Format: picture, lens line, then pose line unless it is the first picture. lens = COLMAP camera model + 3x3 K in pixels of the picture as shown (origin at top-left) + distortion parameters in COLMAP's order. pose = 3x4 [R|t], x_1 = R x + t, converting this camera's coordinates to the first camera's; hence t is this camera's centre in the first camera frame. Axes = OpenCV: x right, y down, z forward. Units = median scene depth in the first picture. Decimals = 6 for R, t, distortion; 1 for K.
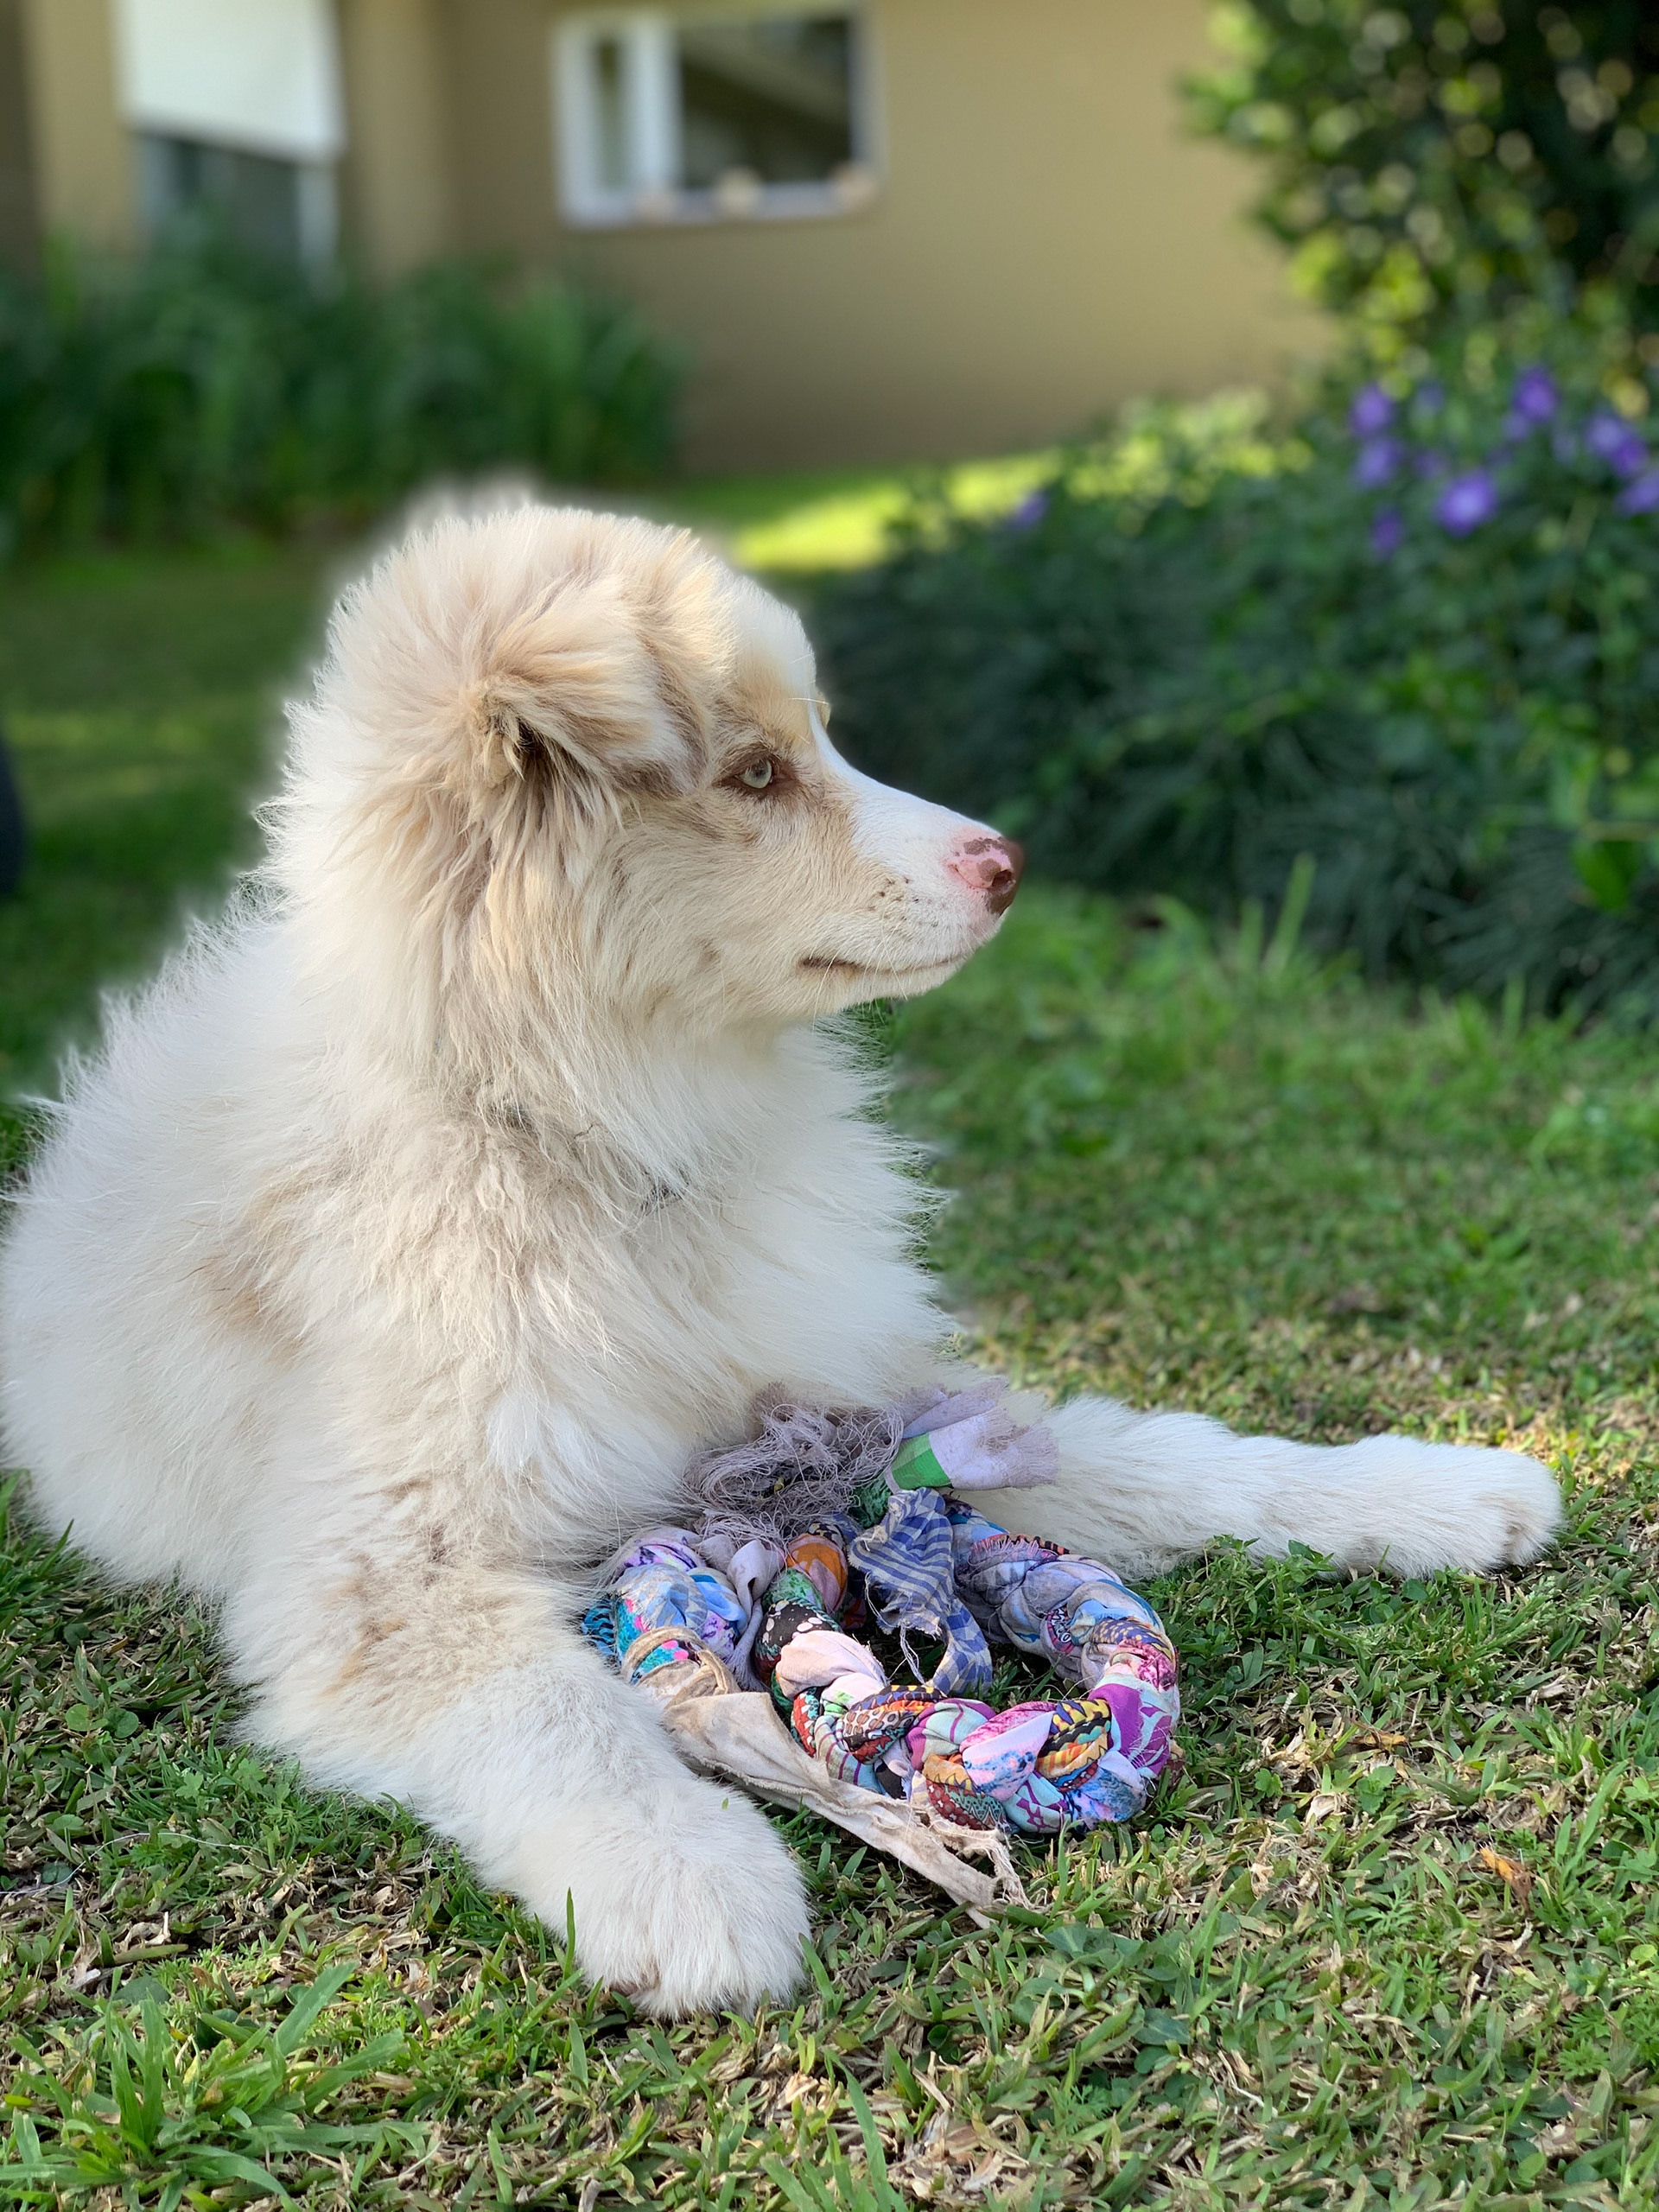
lens RADIAL K [[3931.2, 0, 829.5], [0, 3931.2, 1106.0], [0, 0, 1]] dist [0.201540, -1.378177]
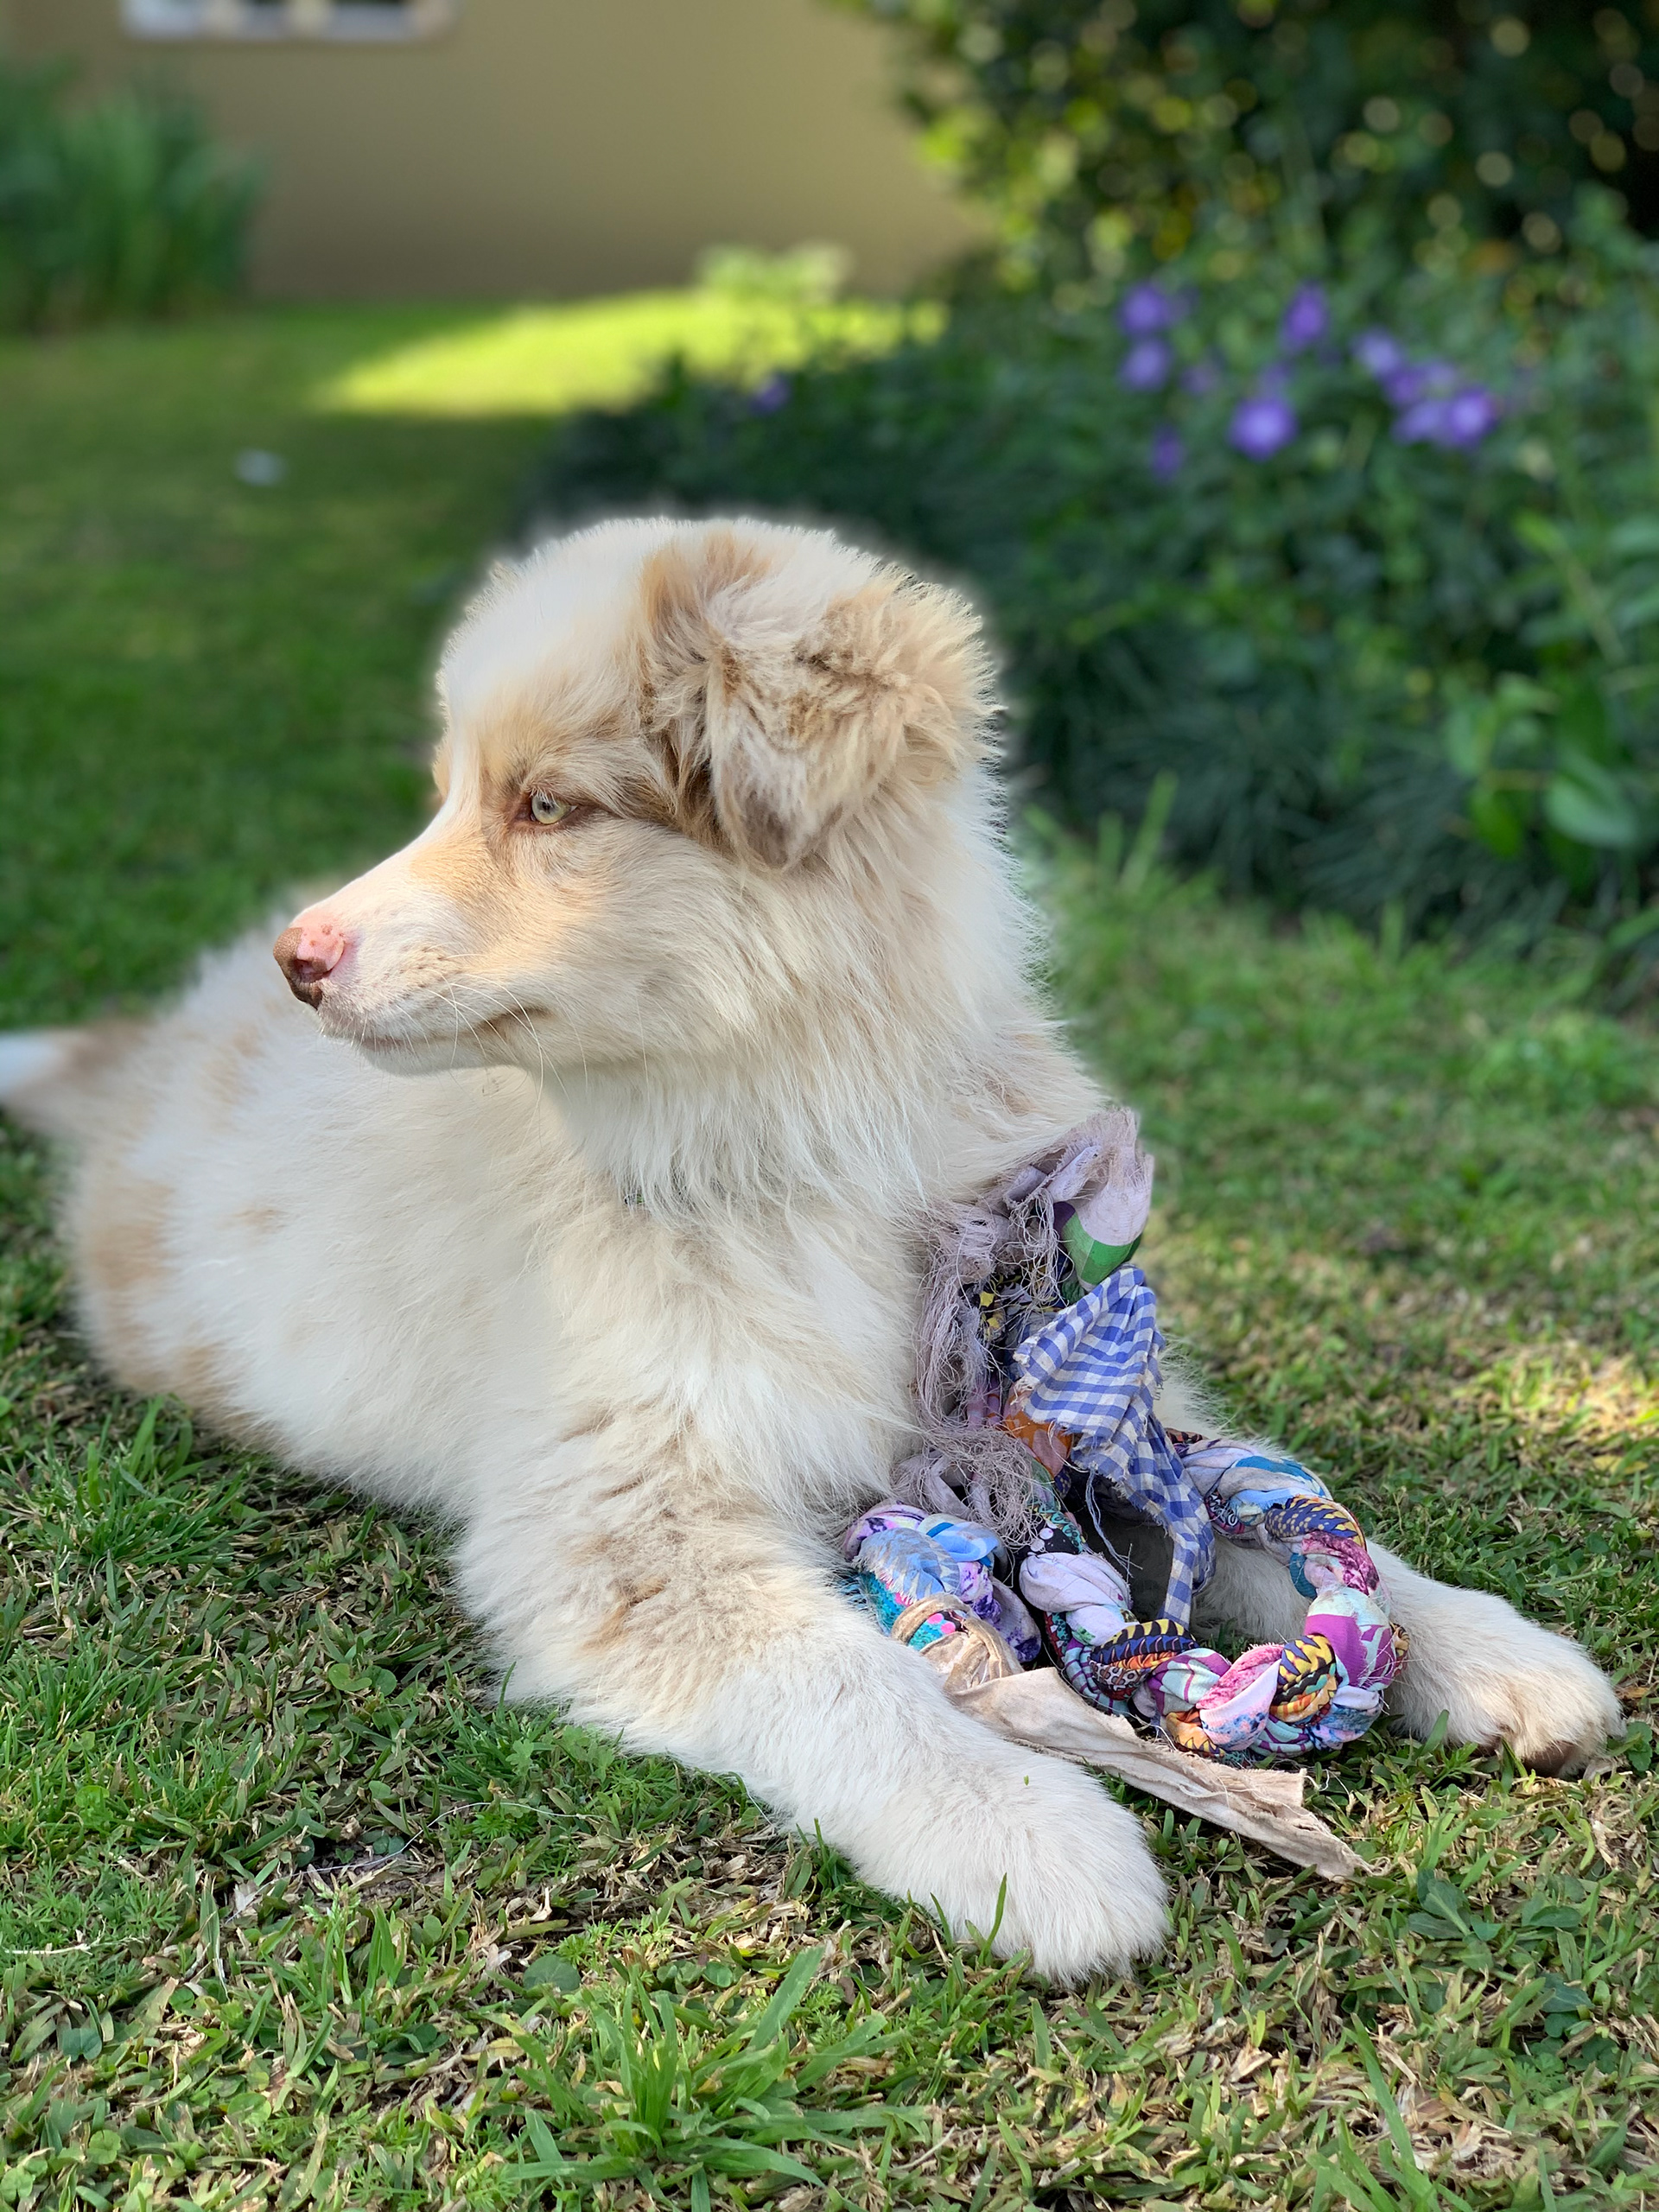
lens RADIAL K [[3931.2, 0, 829.5], [0, 3931.2, 1106.0], [0, 0, 1]] dist [0.201540, -1.378177]
pose [[0.985043, 0.018015, 0.171364, -0.240420], [-0.026302, 0.998585, 0.046211, -0.037828], [-0.170289, -0.050027, 0.984123, 0.008202]]
